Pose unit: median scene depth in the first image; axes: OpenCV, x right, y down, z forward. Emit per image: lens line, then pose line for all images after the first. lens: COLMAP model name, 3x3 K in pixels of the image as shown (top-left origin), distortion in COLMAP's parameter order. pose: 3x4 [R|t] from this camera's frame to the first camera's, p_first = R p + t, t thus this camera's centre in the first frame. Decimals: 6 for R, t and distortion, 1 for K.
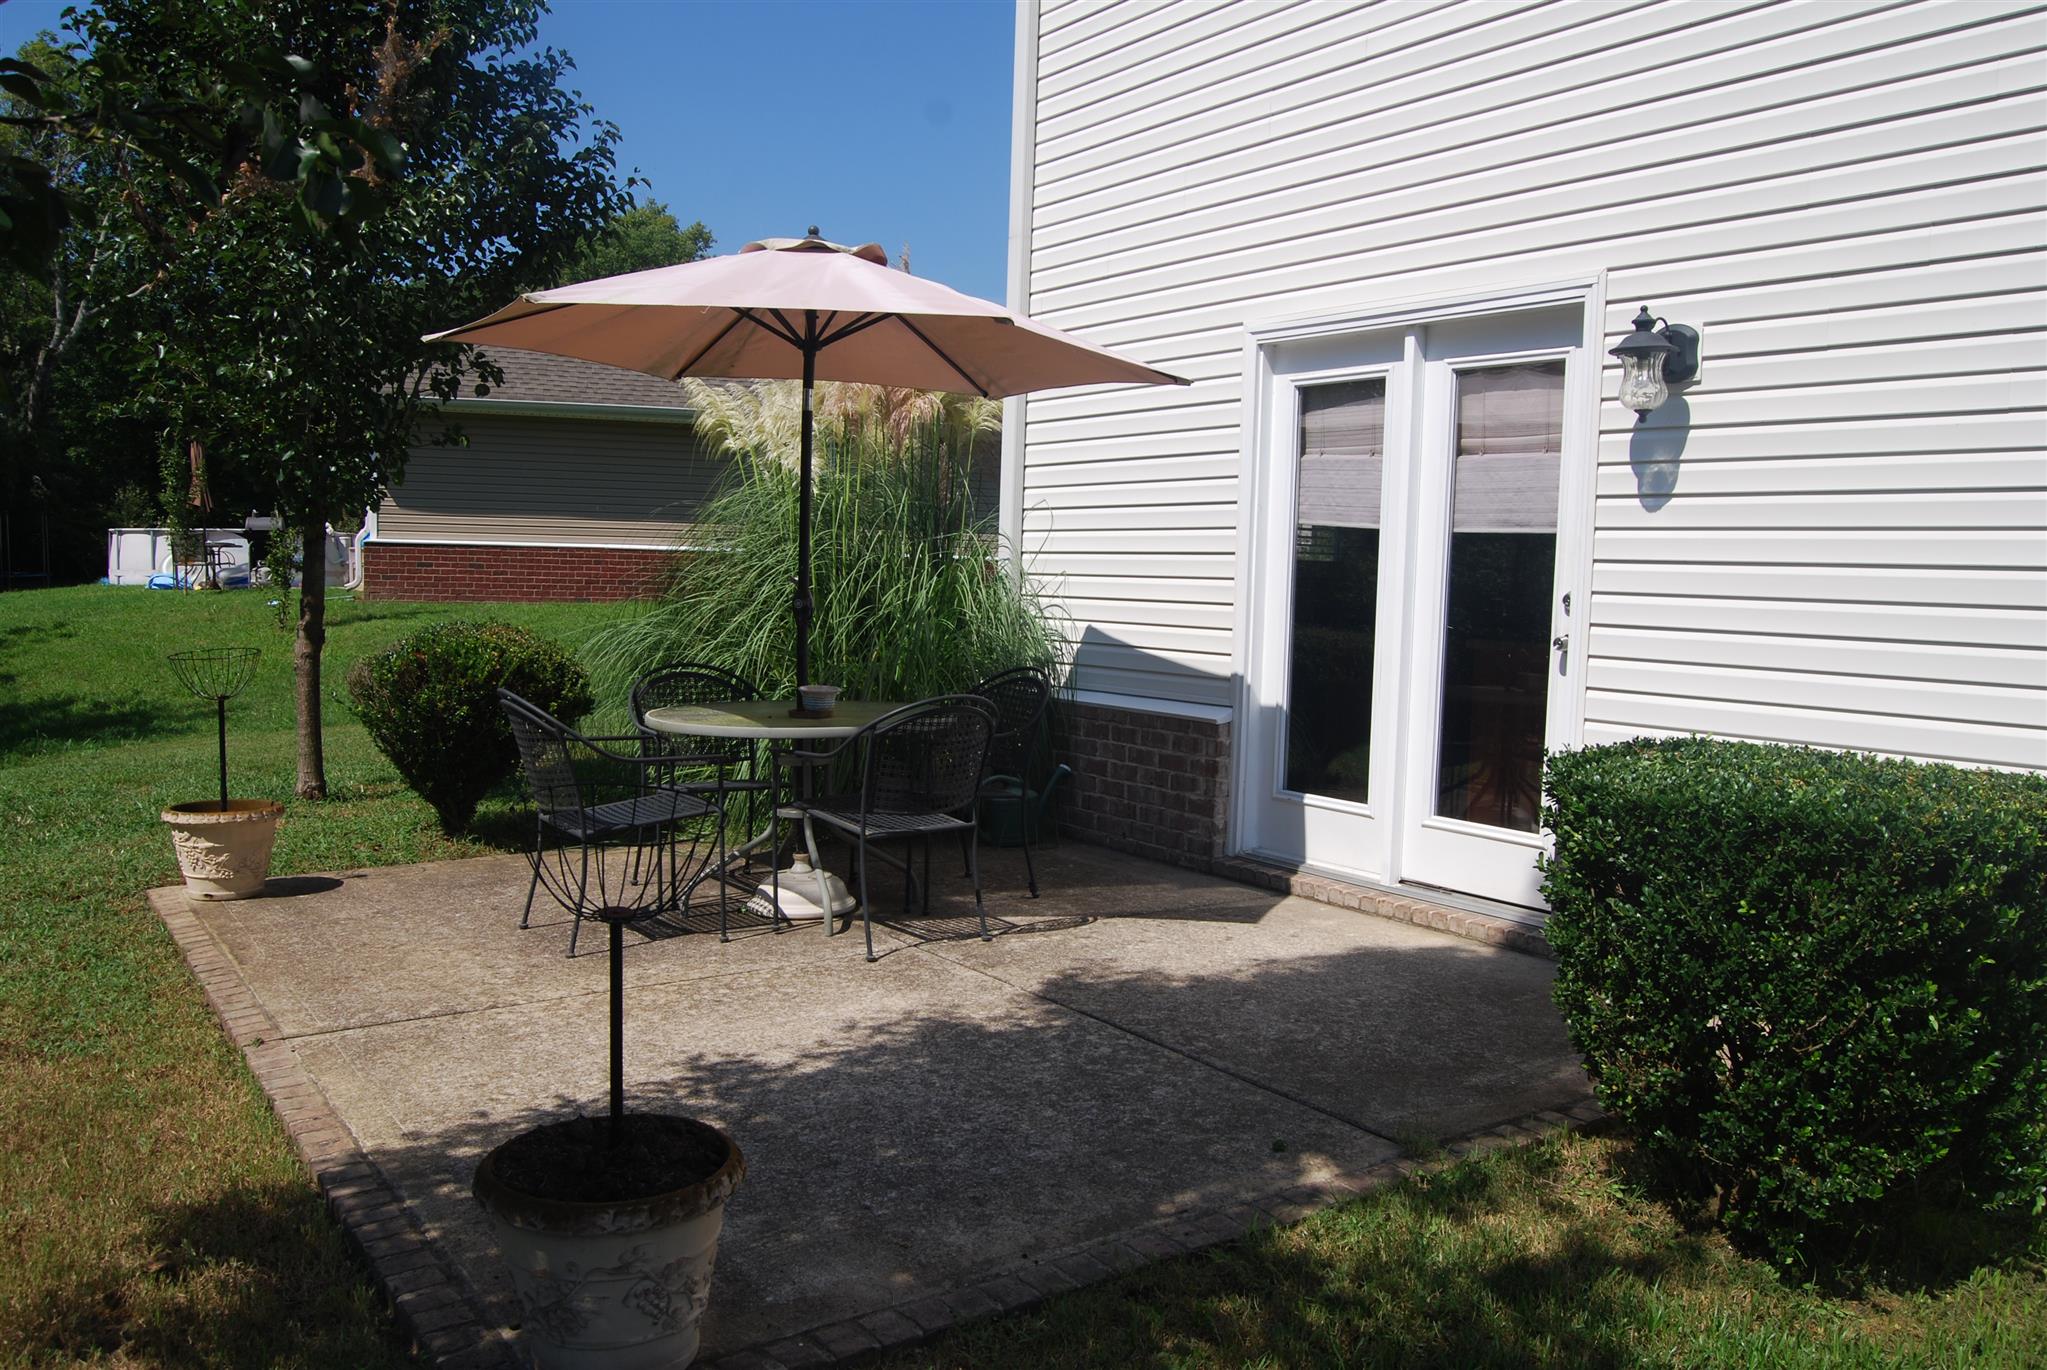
lens RADIAL K [[1593.5, 0, 1017.3], [0, 1593.5, 696.9], [0, 0, 1]] dist [-0.085688, 0.010588]
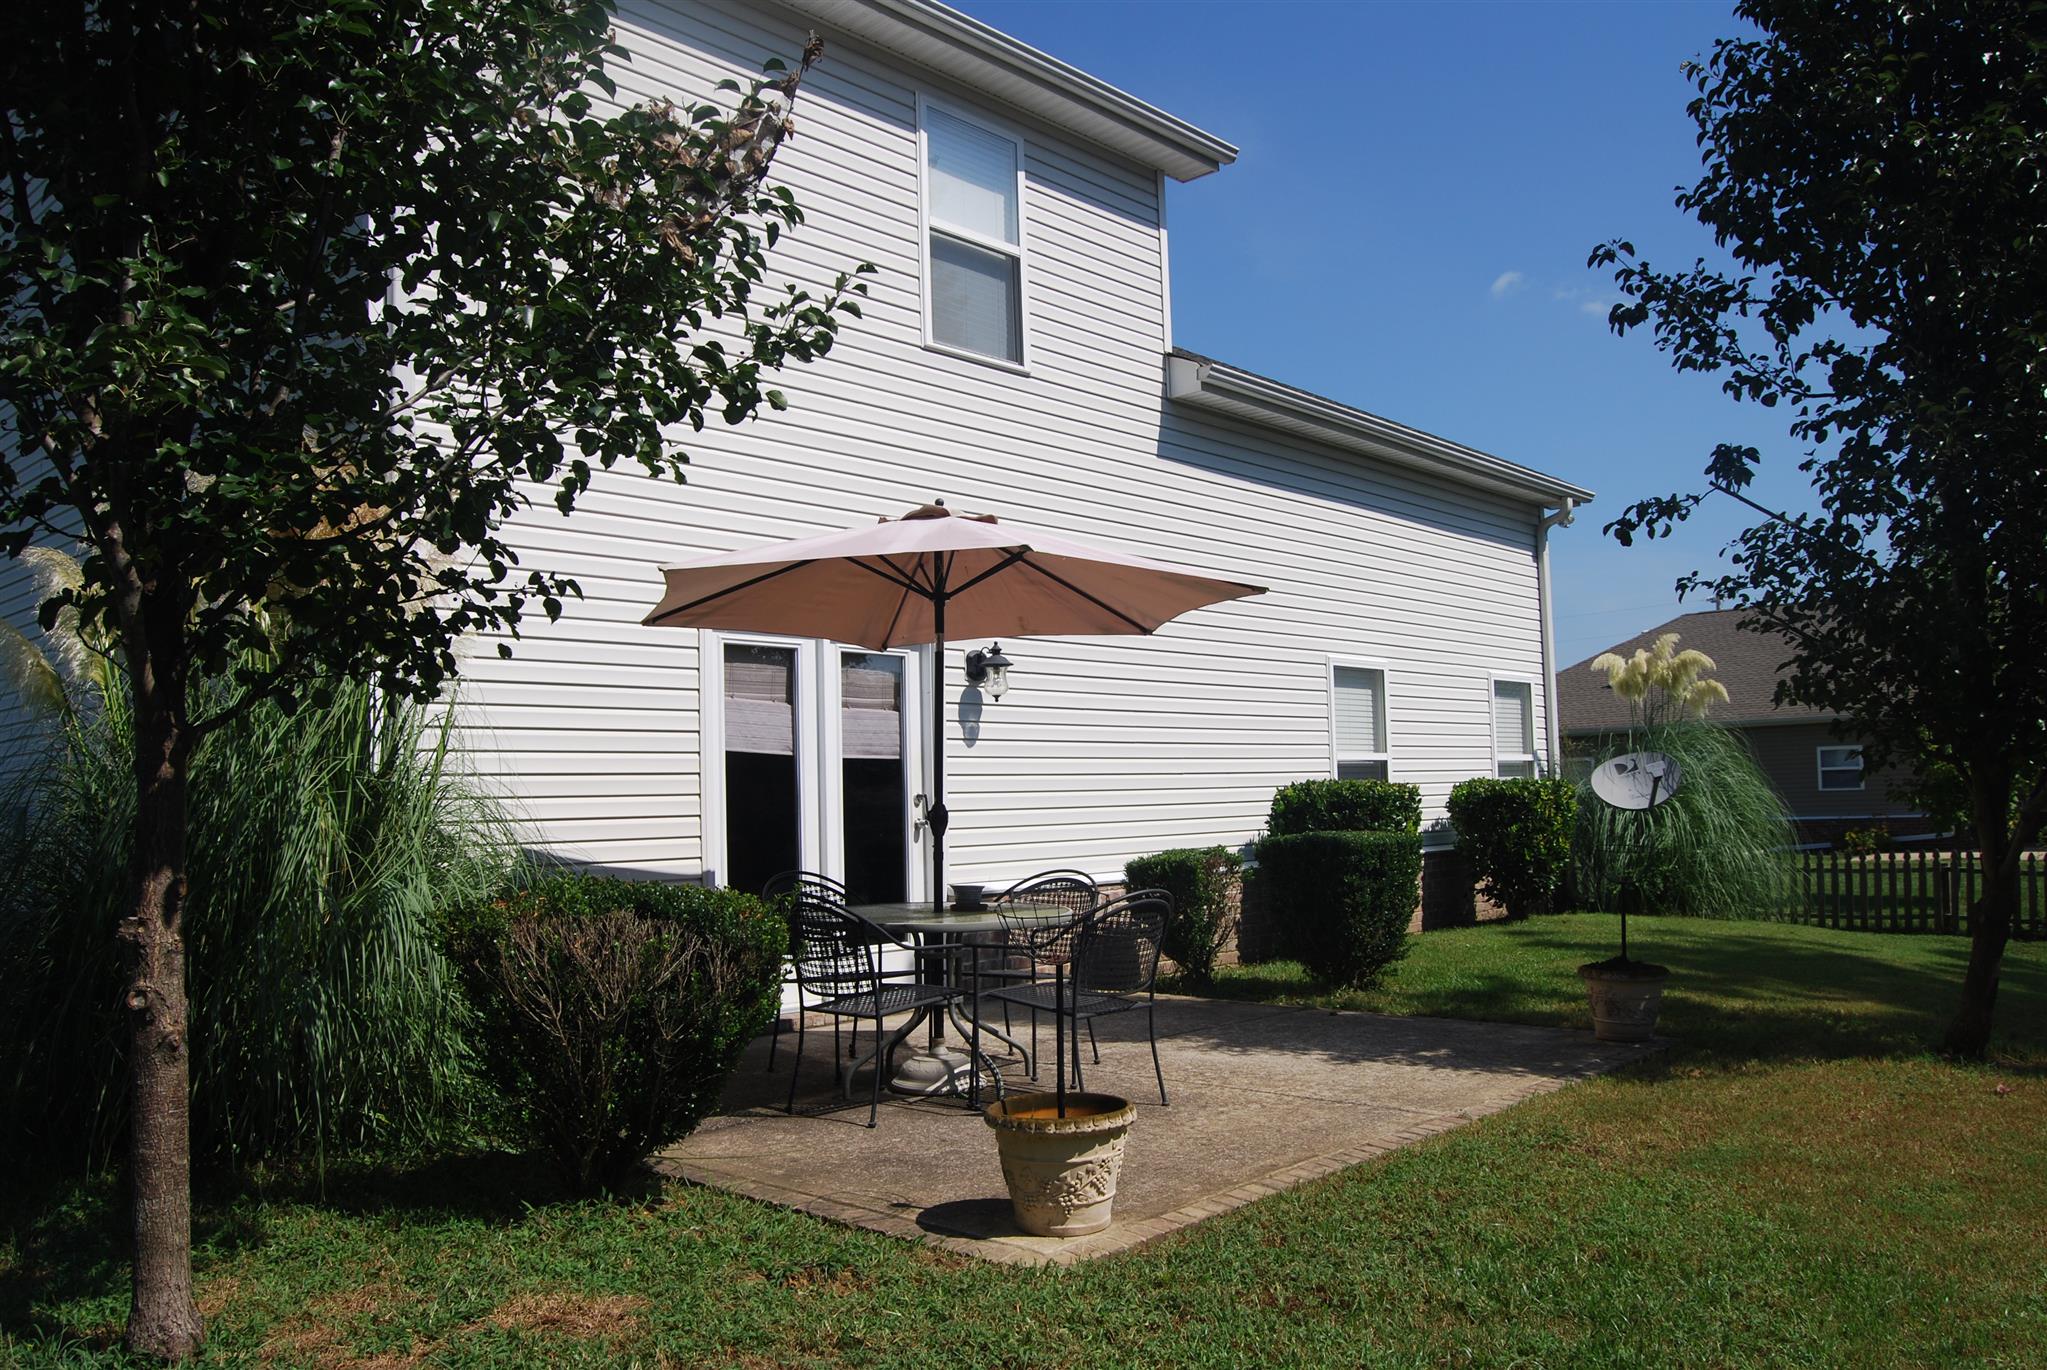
lens RADIAL K [[1593.5, 0, 1023.8], [0, 1593.5, 689.1], [0, 0, 1]] dist [-0.085688, 0.010588]
pose [[-0.233030, 0.047700, 0.971299, -1.150767], [0.095477, 0.995093, -0.025962, -0.105262], [-0.967771, 0.086687, -0.236441, 1.096987]]
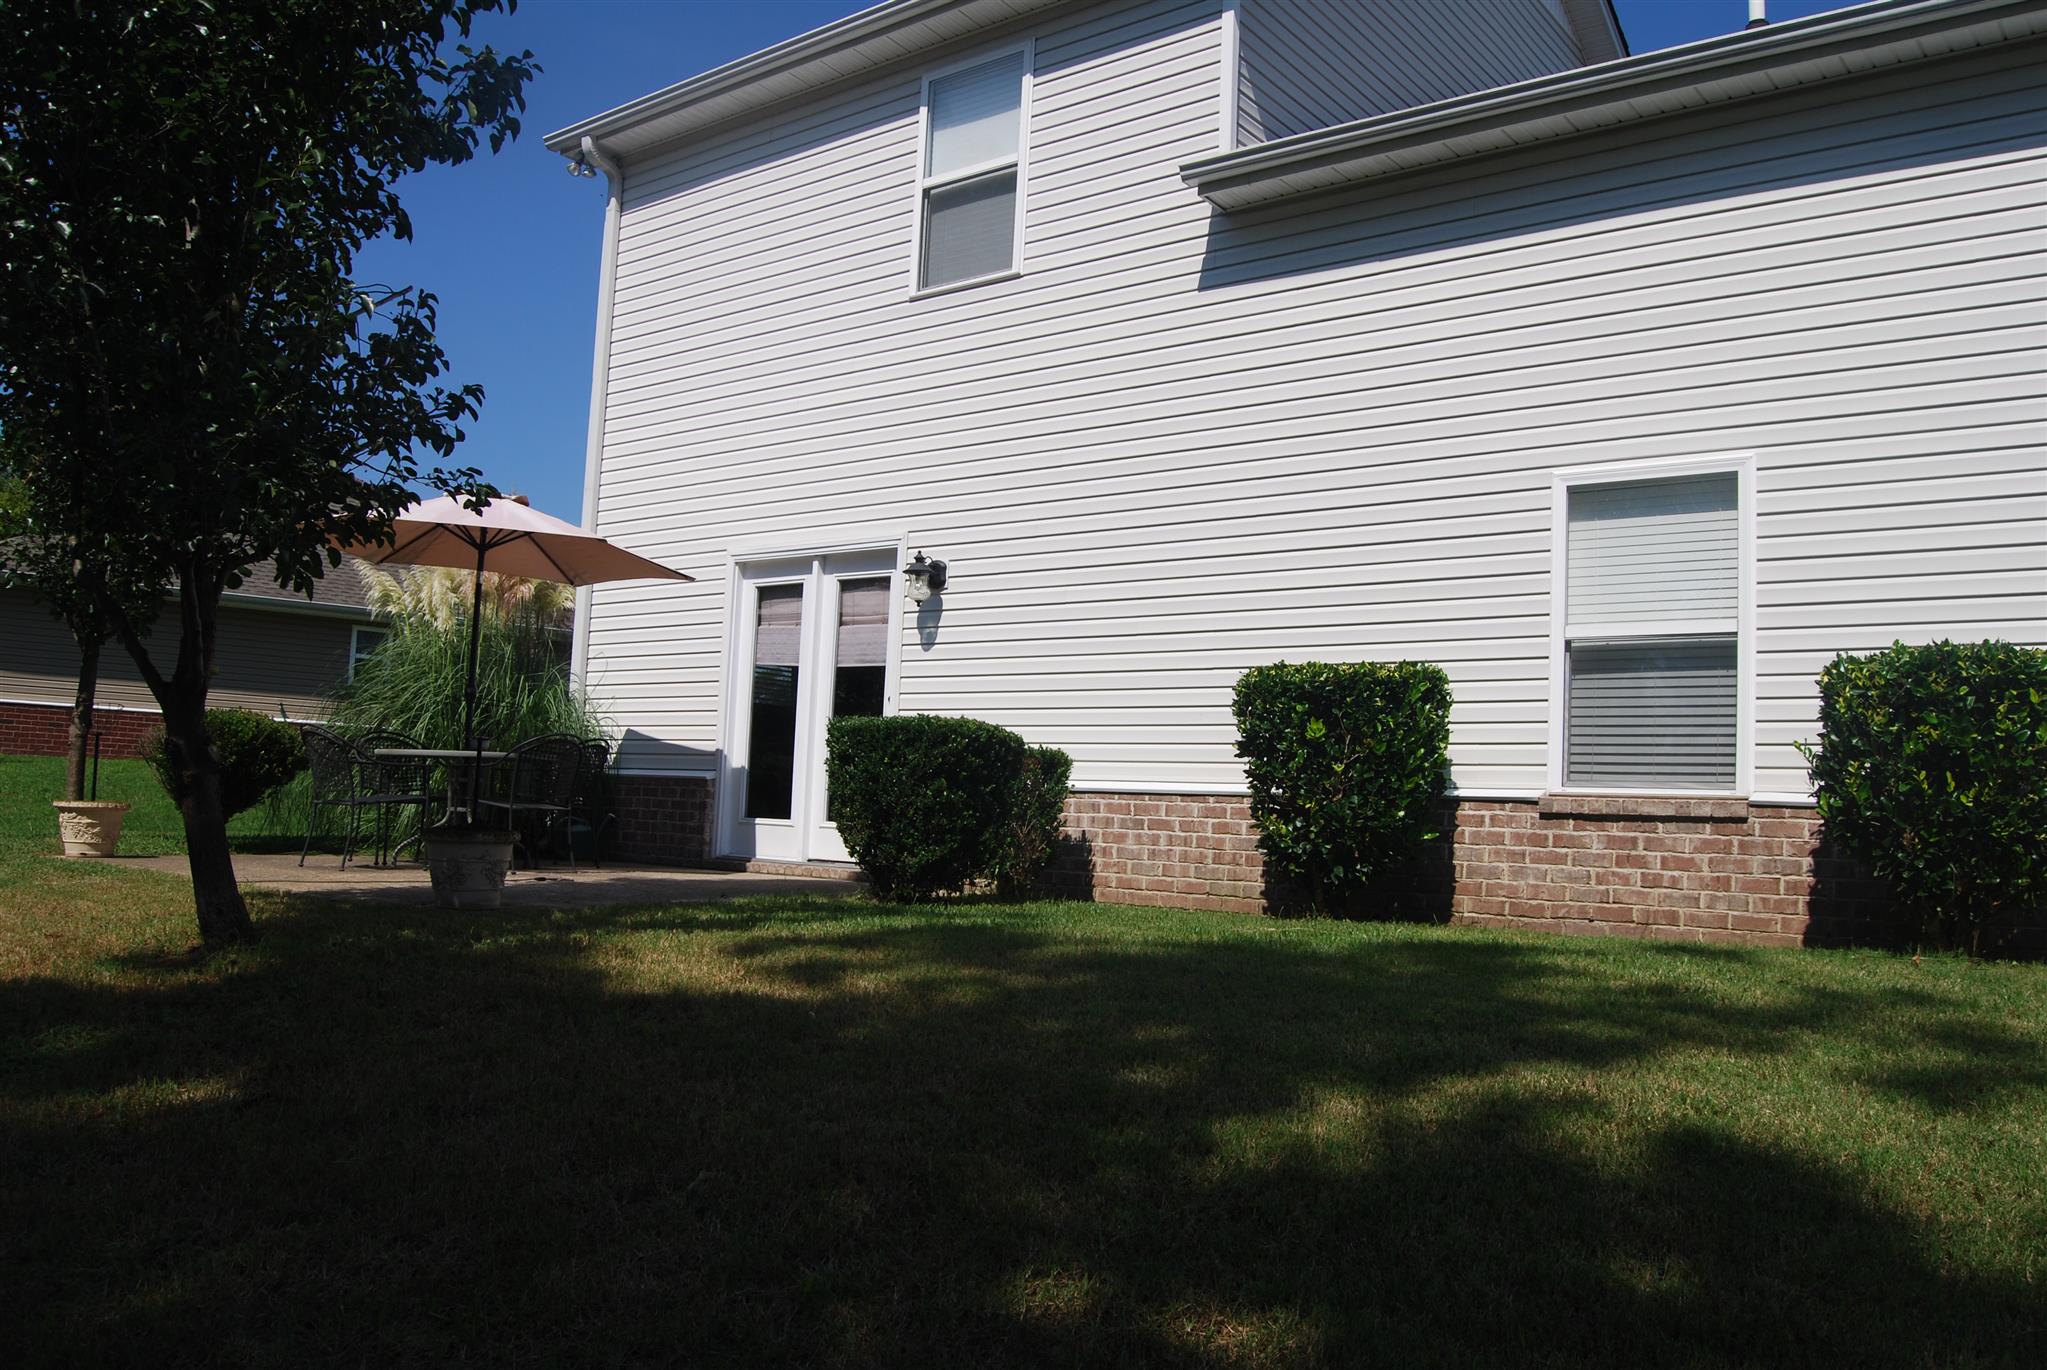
lens RADIAL K [[1593.5, 0, 1020.1], [0, 1593.5, 691.4], [0, 0, 1]] dist [-0.085688, 0.010588]
pose [[0.953449, 0.036924, 0.299285, -0.069678], [0.007264, 0.989375, -0.145207, 0.180940], [-0.301467, 0.140621, 0.943050, -0.751199]]
